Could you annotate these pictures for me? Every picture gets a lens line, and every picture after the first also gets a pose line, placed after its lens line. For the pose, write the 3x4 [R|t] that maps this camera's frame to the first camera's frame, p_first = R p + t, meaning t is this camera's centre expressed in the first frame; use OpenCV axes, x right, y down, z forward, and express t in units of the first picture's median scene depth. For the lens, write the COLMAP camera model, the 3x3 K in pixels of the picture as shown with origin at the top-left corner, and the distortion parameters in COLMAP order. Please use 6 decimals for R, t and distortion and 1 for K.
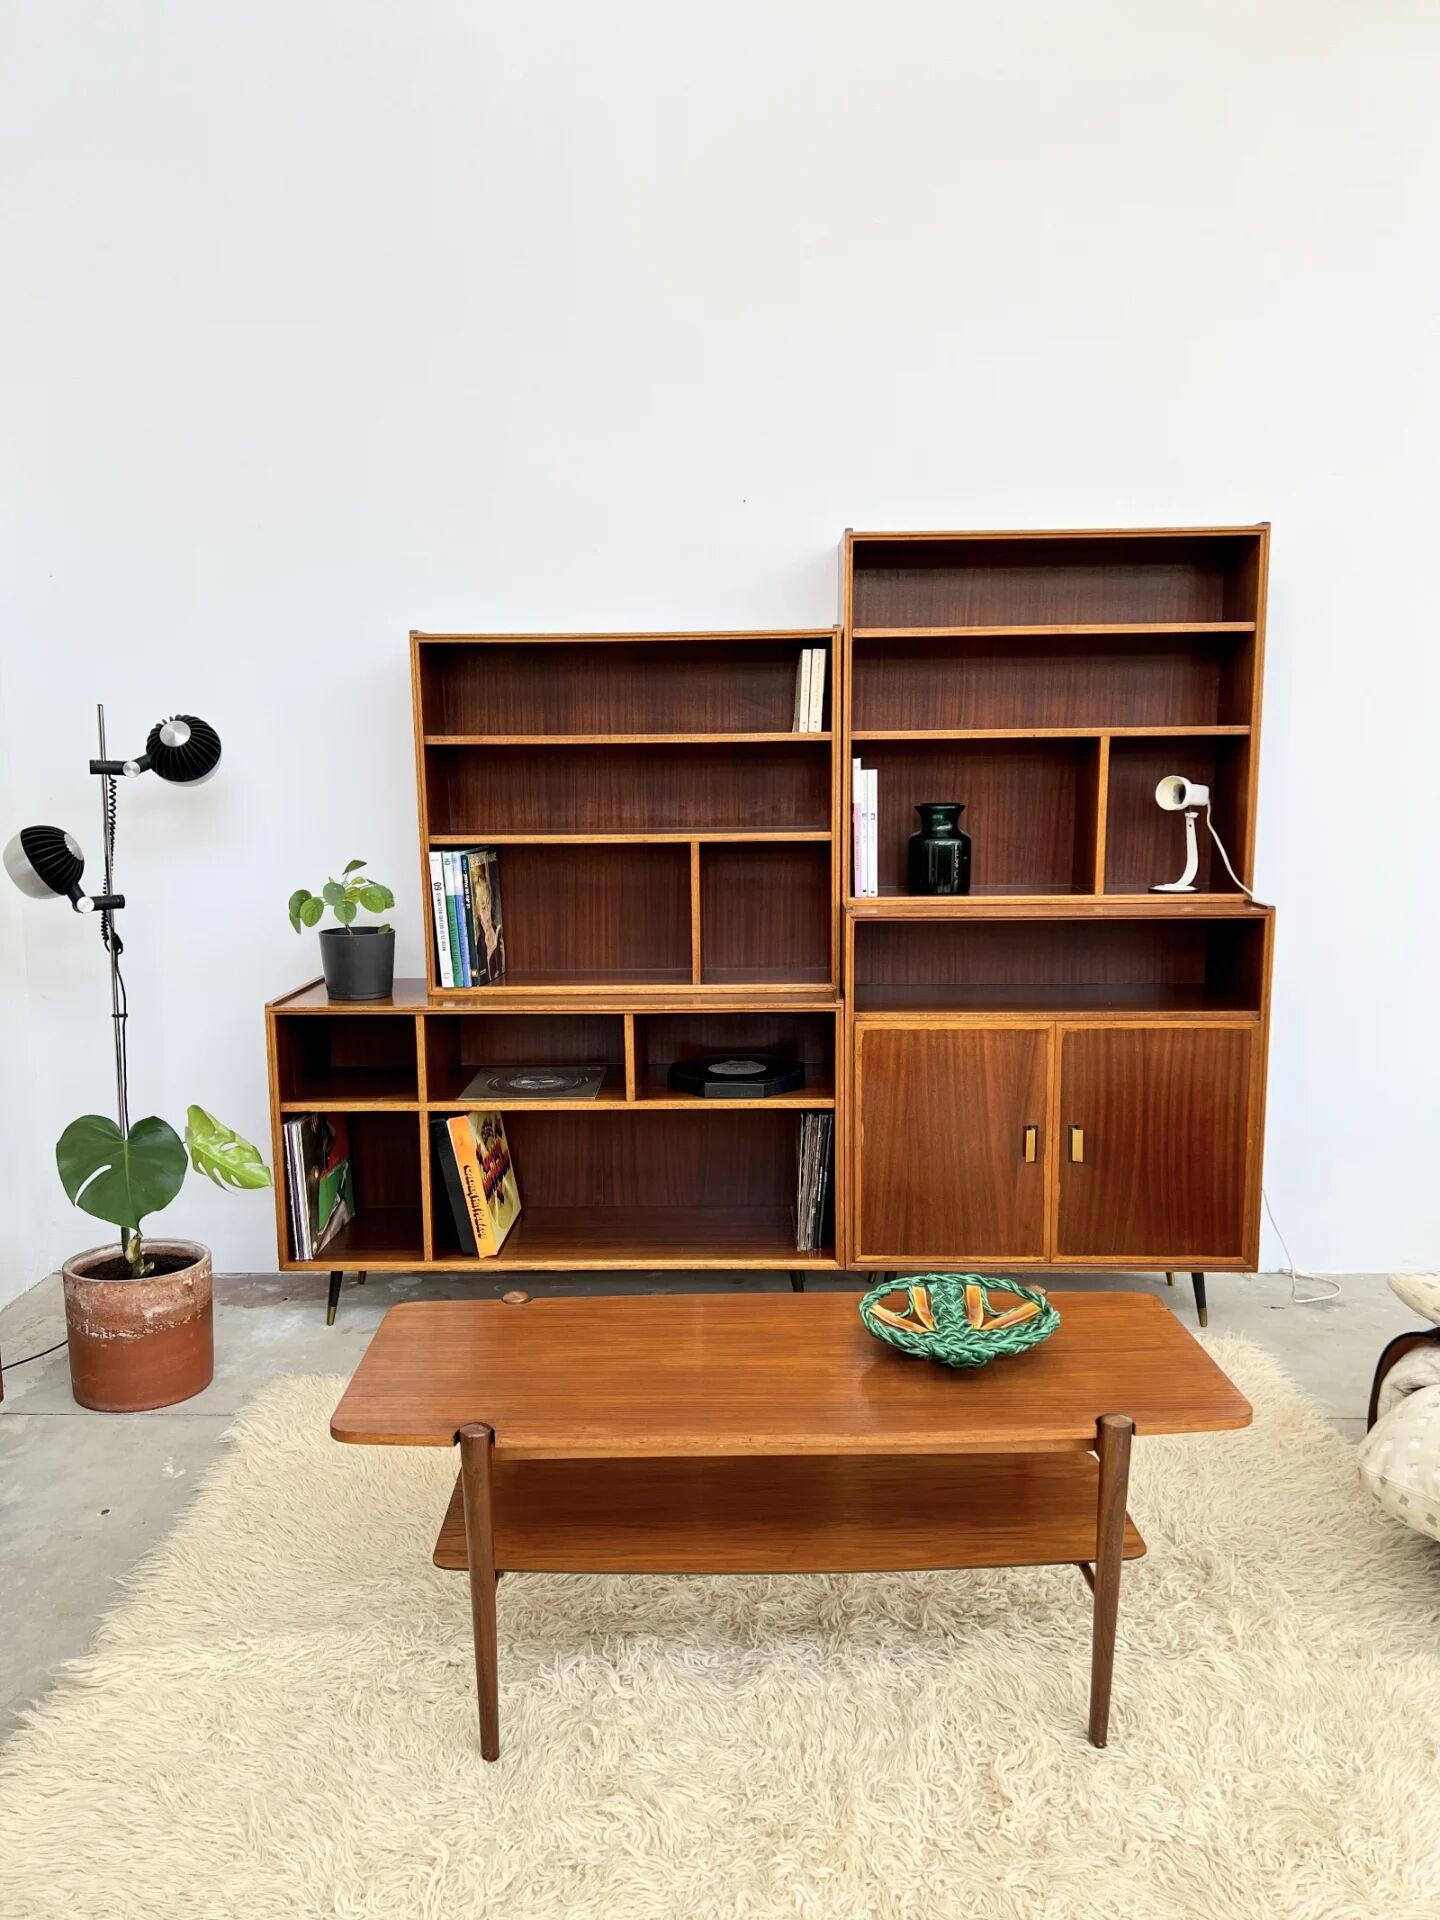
lens RADIAL K [[1459.7, 0, 710.0], [0, 1459.7, 961.2], [0, 0, 1]] dist [0.047681, -0.056843]
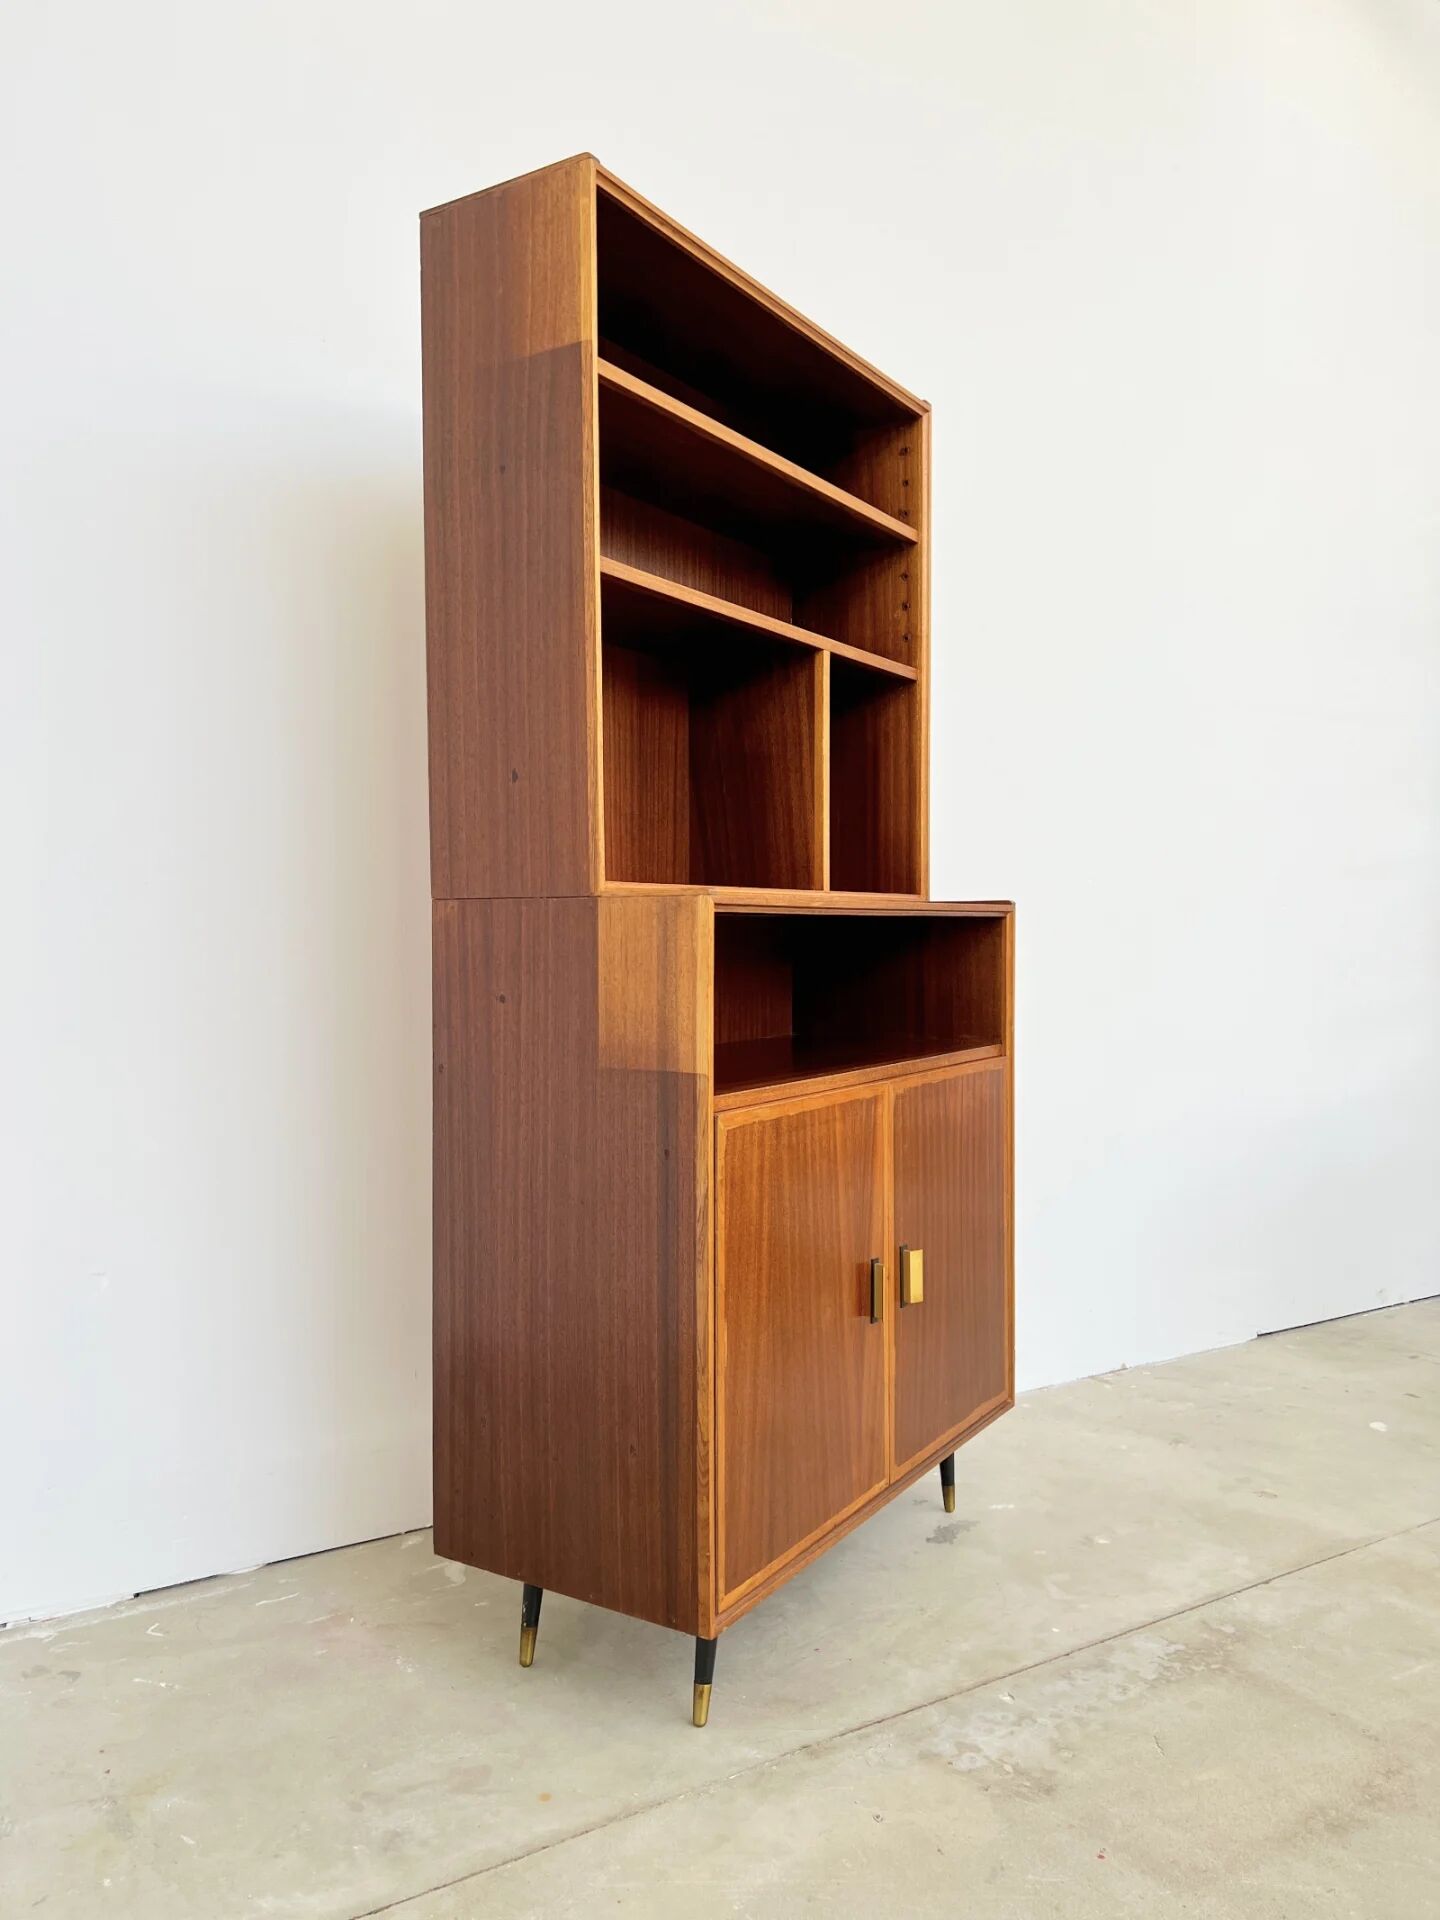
lens RADIAL K [[1459.7, 0, 716.6], [0, 1459.7, 958.4], [0, 0, 1]] dist [0.047681, -0.056843]
pose [[0.495057, -0.006897, 0.868833, -0.333716], [0.121785, 0.990648, -0.061529, 0.018979], [-0.860283, 0.136271, 0.491267, 0.745346]]
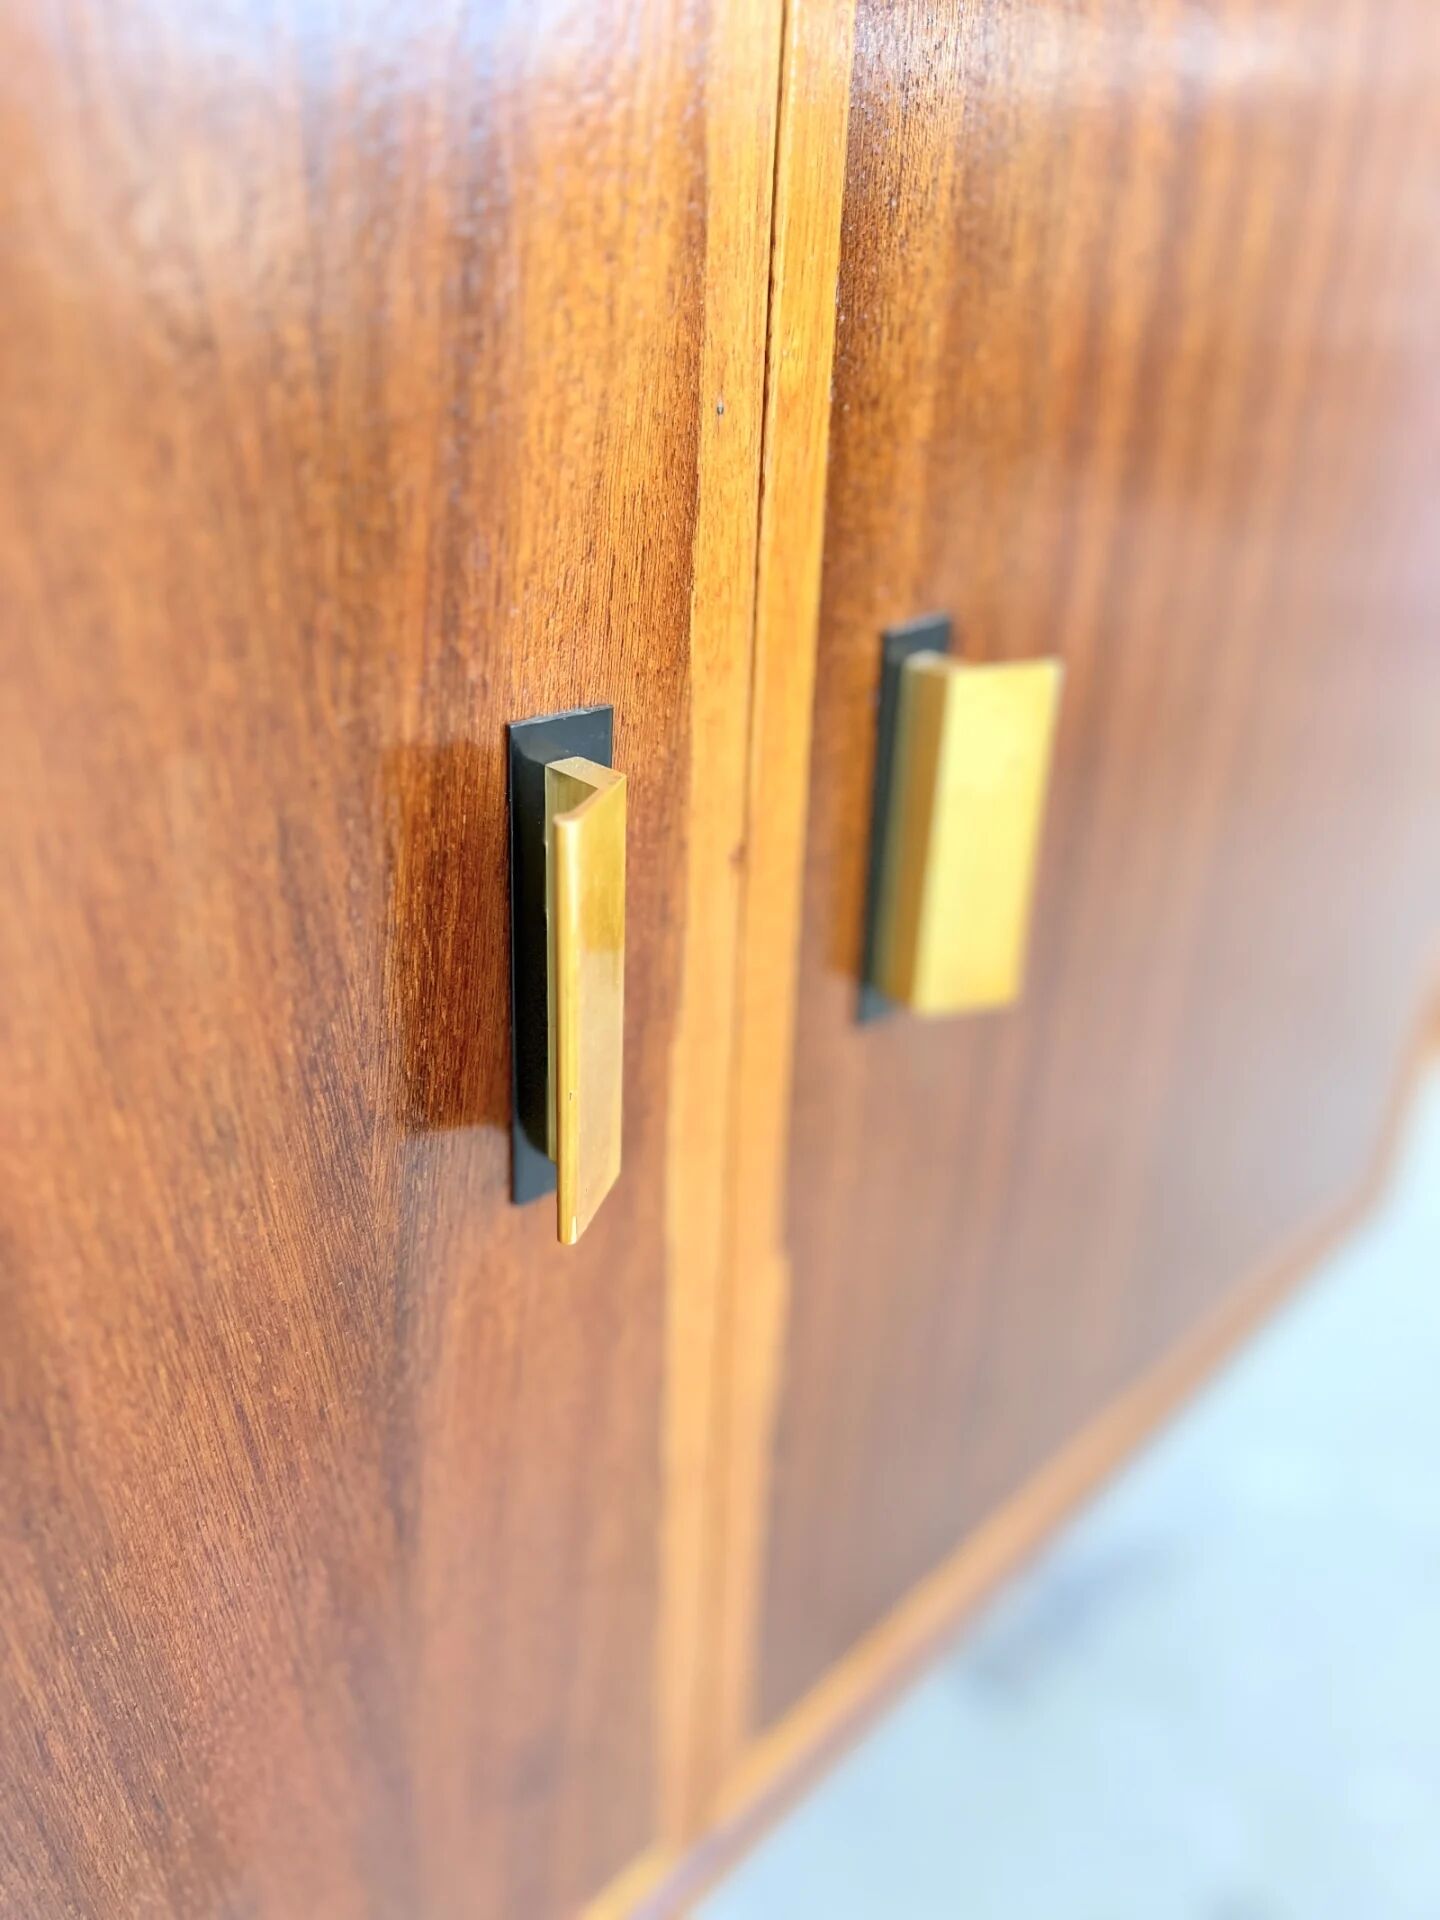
lens RADIAL K [[1459.7, 0, 734.5], [0, 1459.7, 960.1], [0, 0, 1]] dist [0.047681, -0.056843]
pose [[0.658517, -0.304718, 0.688115, 0.176704], [0.060809, 0.932914, 0.354928, 0.099279], [-0.750105, -0.191883, 0.632869, 0.951302]]
